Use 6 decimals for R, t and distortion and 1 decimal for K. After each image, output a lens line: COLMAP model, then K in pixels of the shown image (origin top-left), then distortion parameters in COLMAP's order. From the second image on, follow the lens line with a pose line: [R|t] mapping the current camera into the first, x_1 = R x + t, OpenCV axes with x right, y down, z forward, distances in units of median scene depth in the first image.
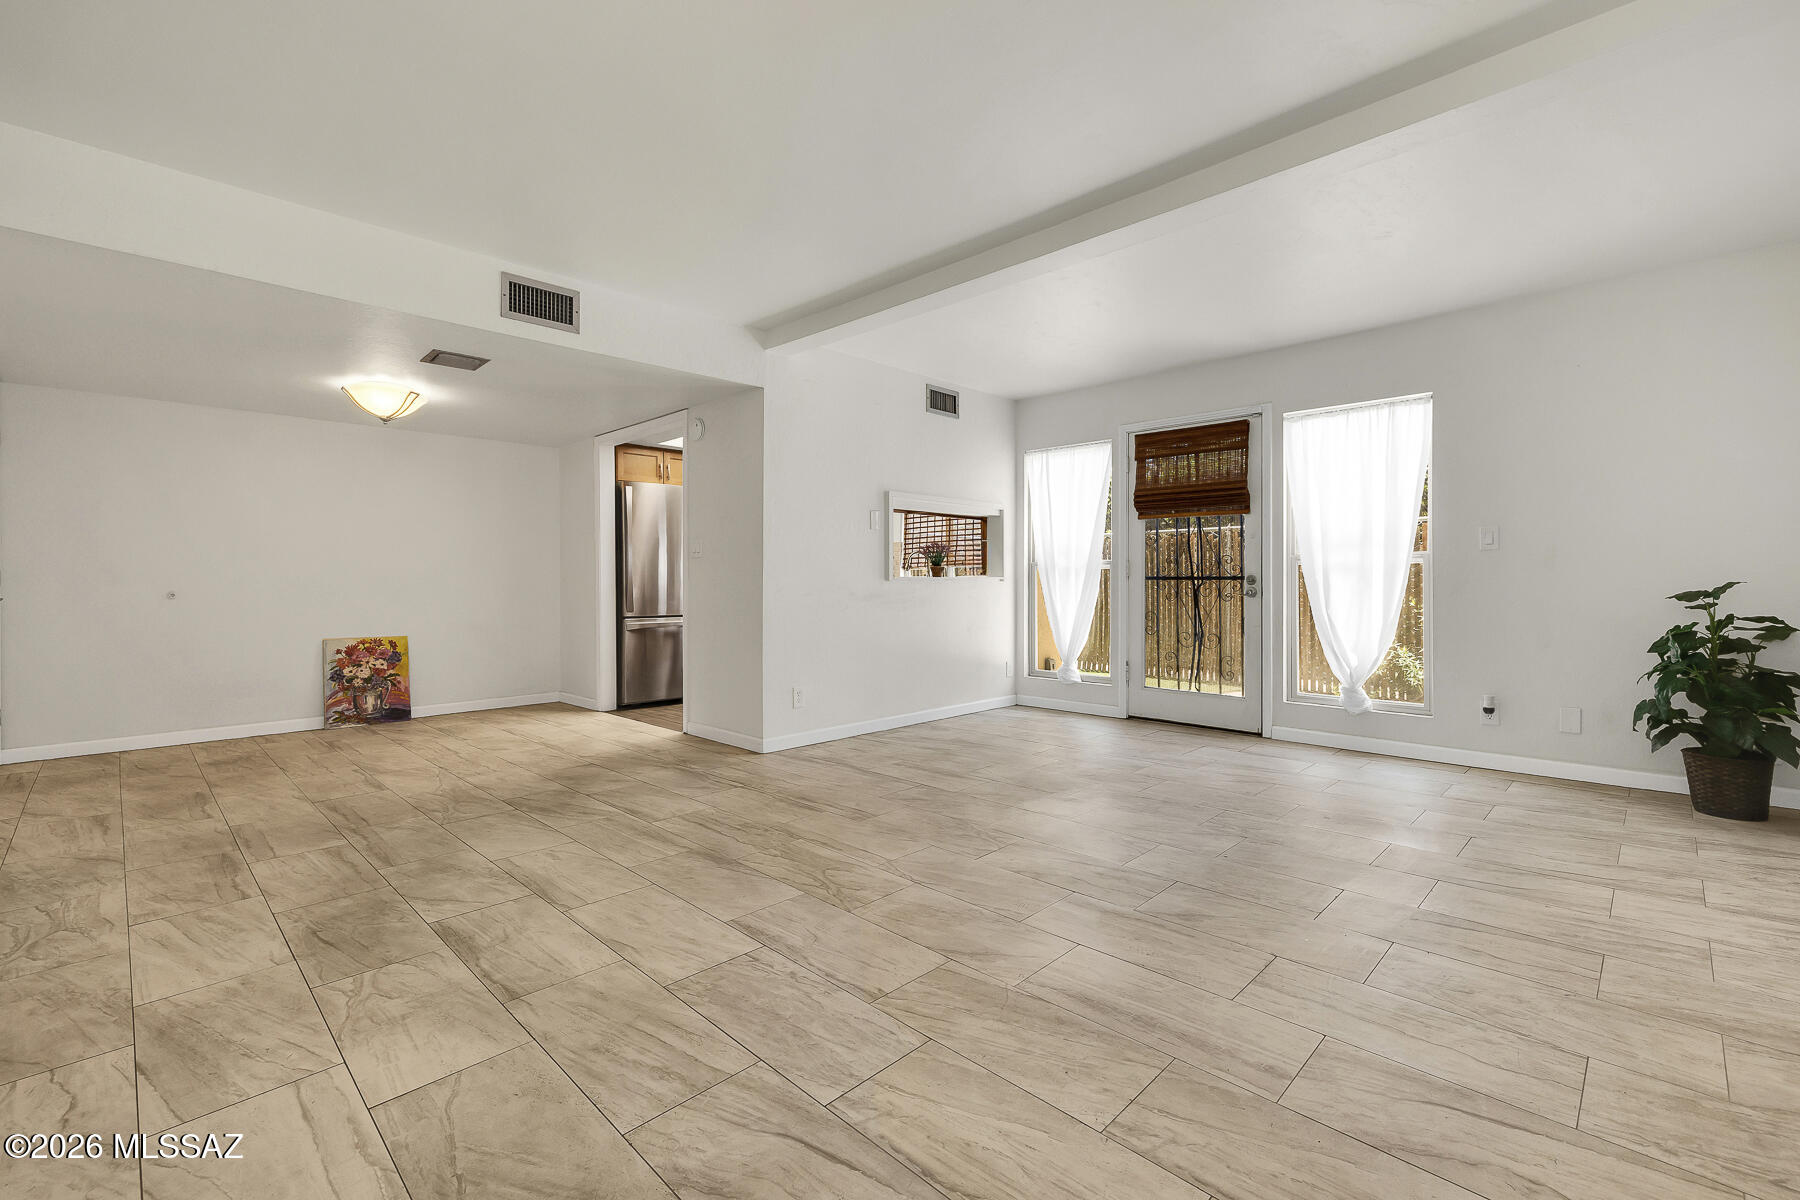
lens RADIAL K [[781.1, 0, 891.2], [0, 781.1, 575.8], [0, 0, 1]] dist [0.003459, -0.000335]
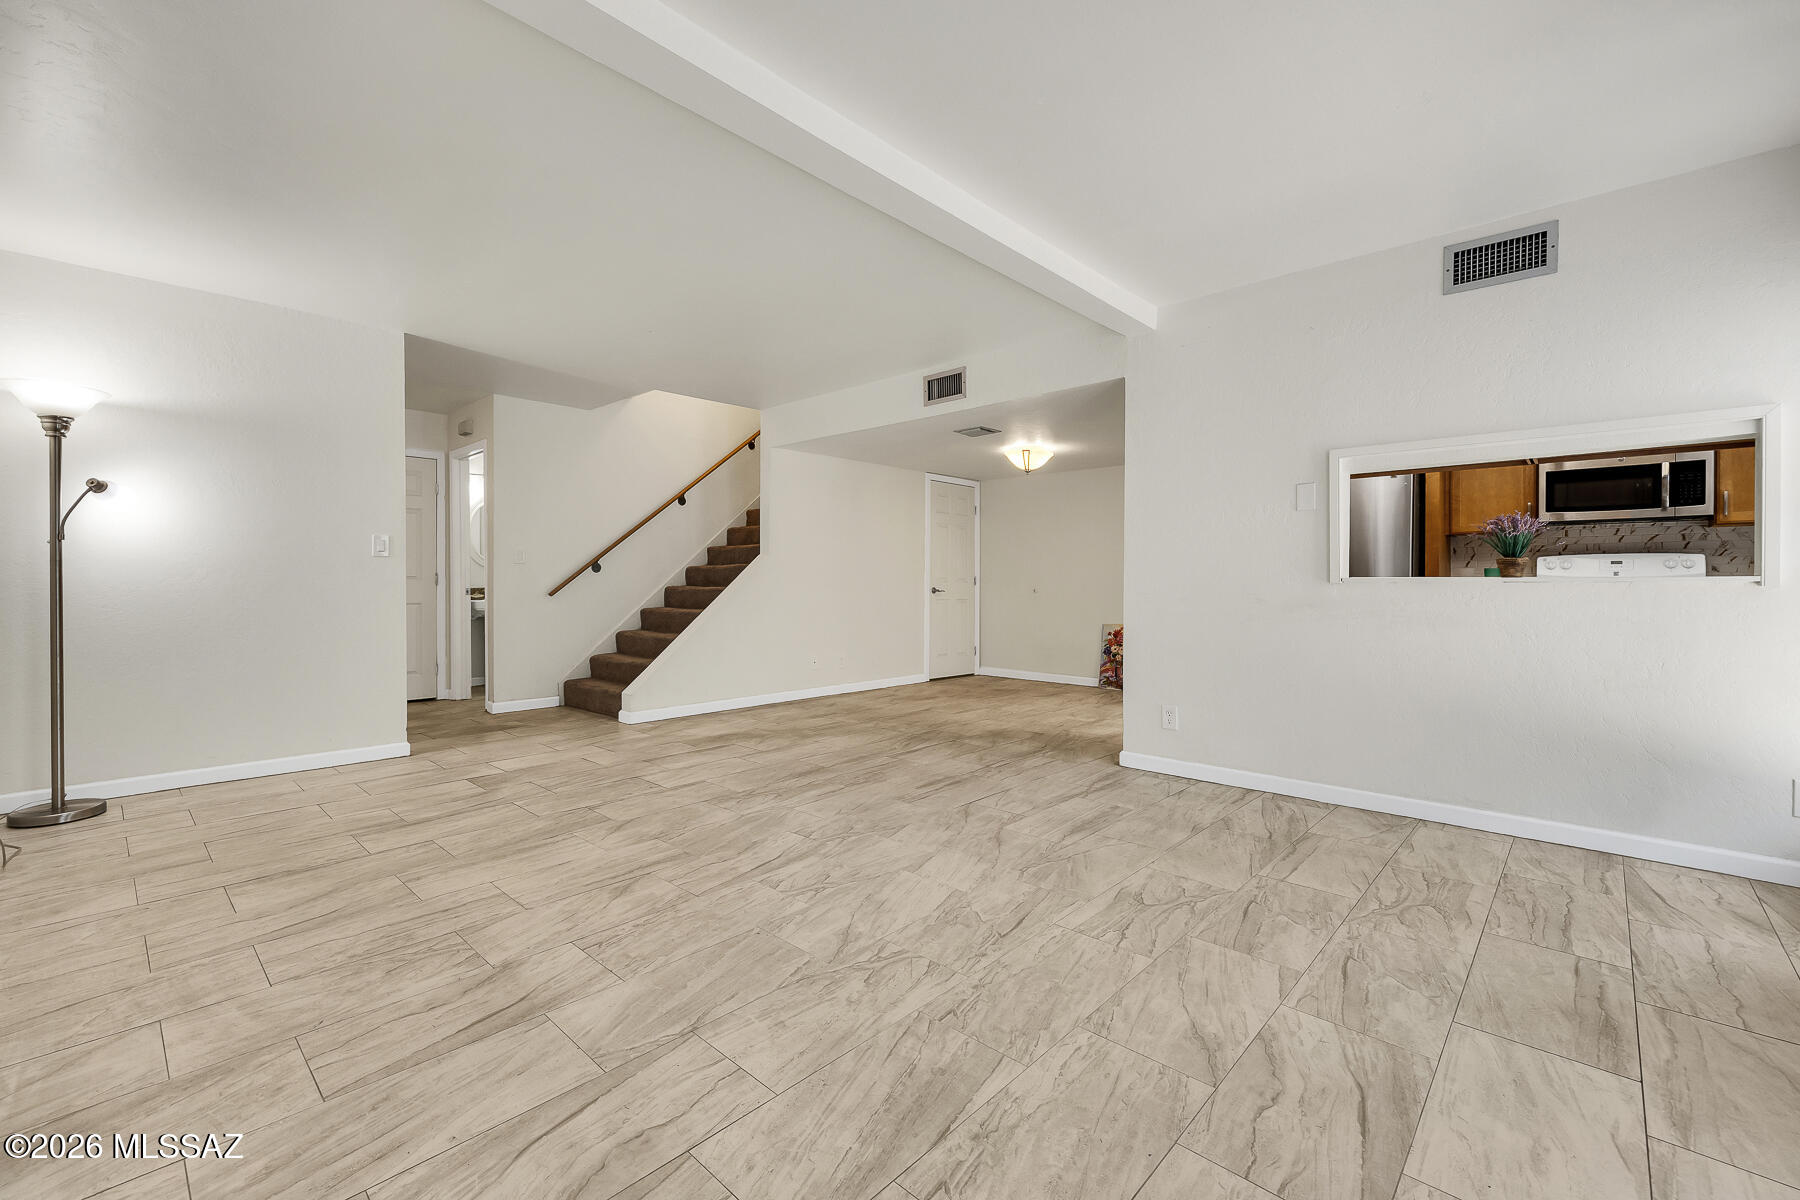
lens RADIAL K [[757.7, 0, 887.3], [0, 757.7, 589.8], [0, 0, 1]] dist [-0.000670, -0.000098]
pose [[0.020577, 0.011900, -0.999717, 0.674004], [0.006633, 0.999906, 0.012038, 0.000987], [0.999766, -0.006879, 0.020496, 0.629540]]
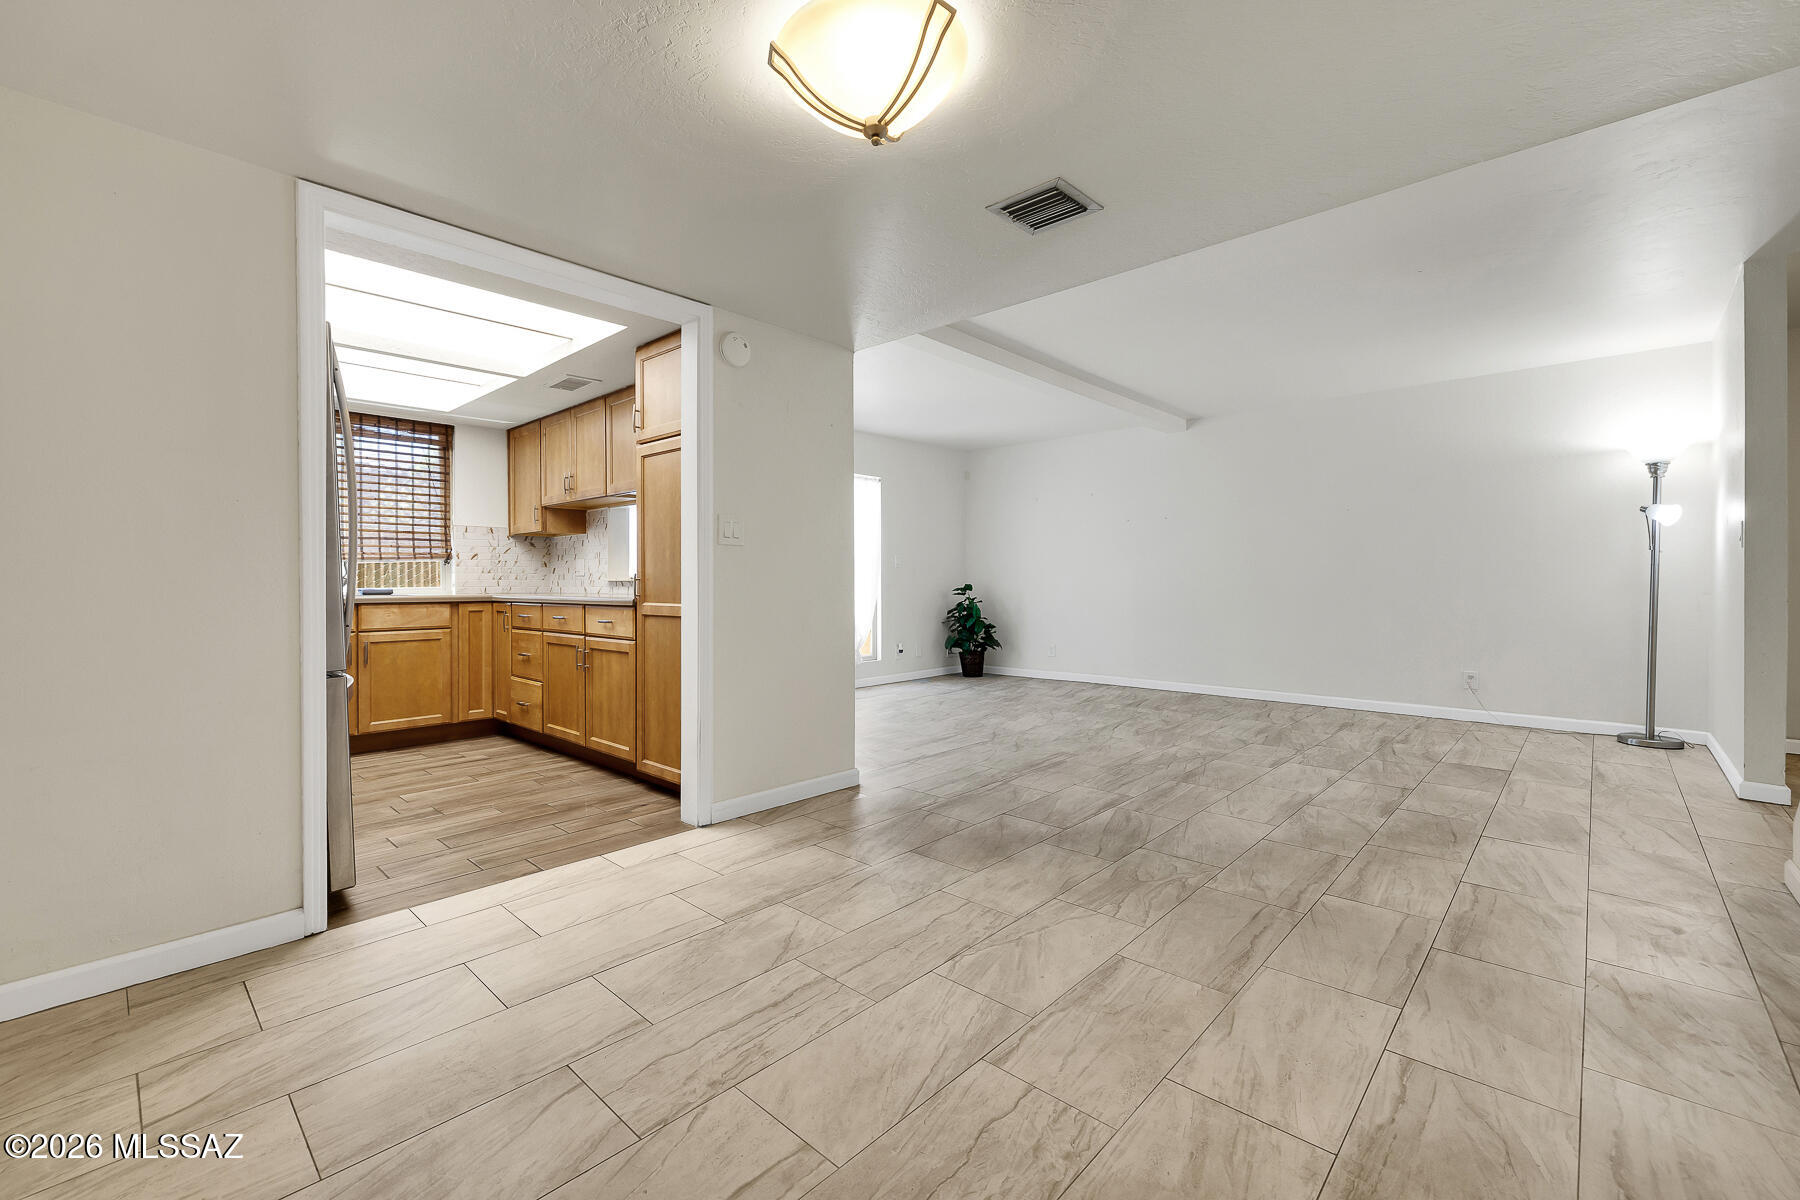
lens RADIAL K [[748.3, 0, 893.4], [0, 748.3, 583.2], [0, 0, 1]] dist [0.002098, 0.000299]
pose [[-0.031522, 0.002595, 0.999500, -0.883803], [-0.005016, 0.999984, -0.002754, 0.009326], [-0.999490, -0.005100, -0.031509, 0.889791]]
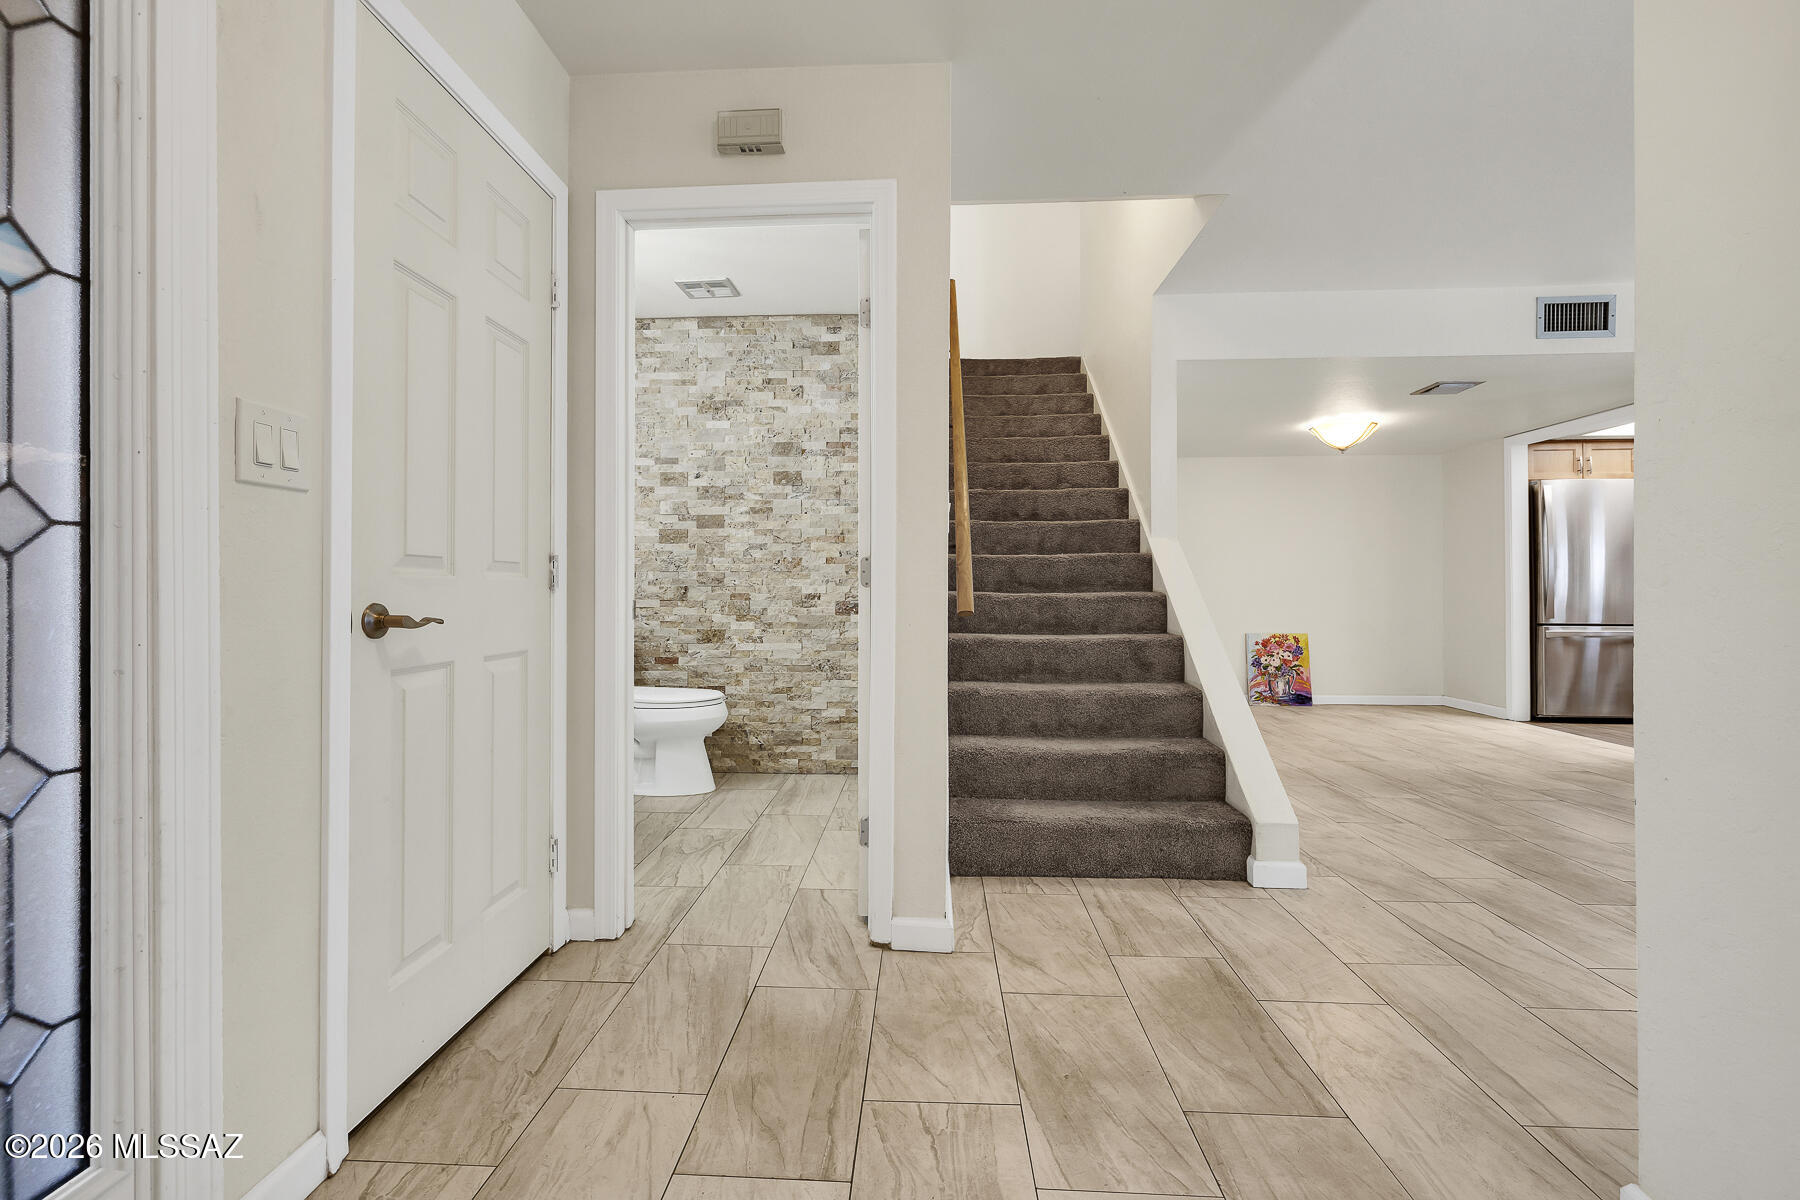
lens RADIAL K [[764.2, 0, 875.3], [0, 764.2, 590.2], [0, 0, 1]] dist [-0.000104, 0.000091]
pose [[0.658500, 0.005426, -0.752561, -0.215149], [0.003450, 0.999942, 0.010228, -0.000683], [0.752573, -0.009332, 0.658443, -0.260709]]
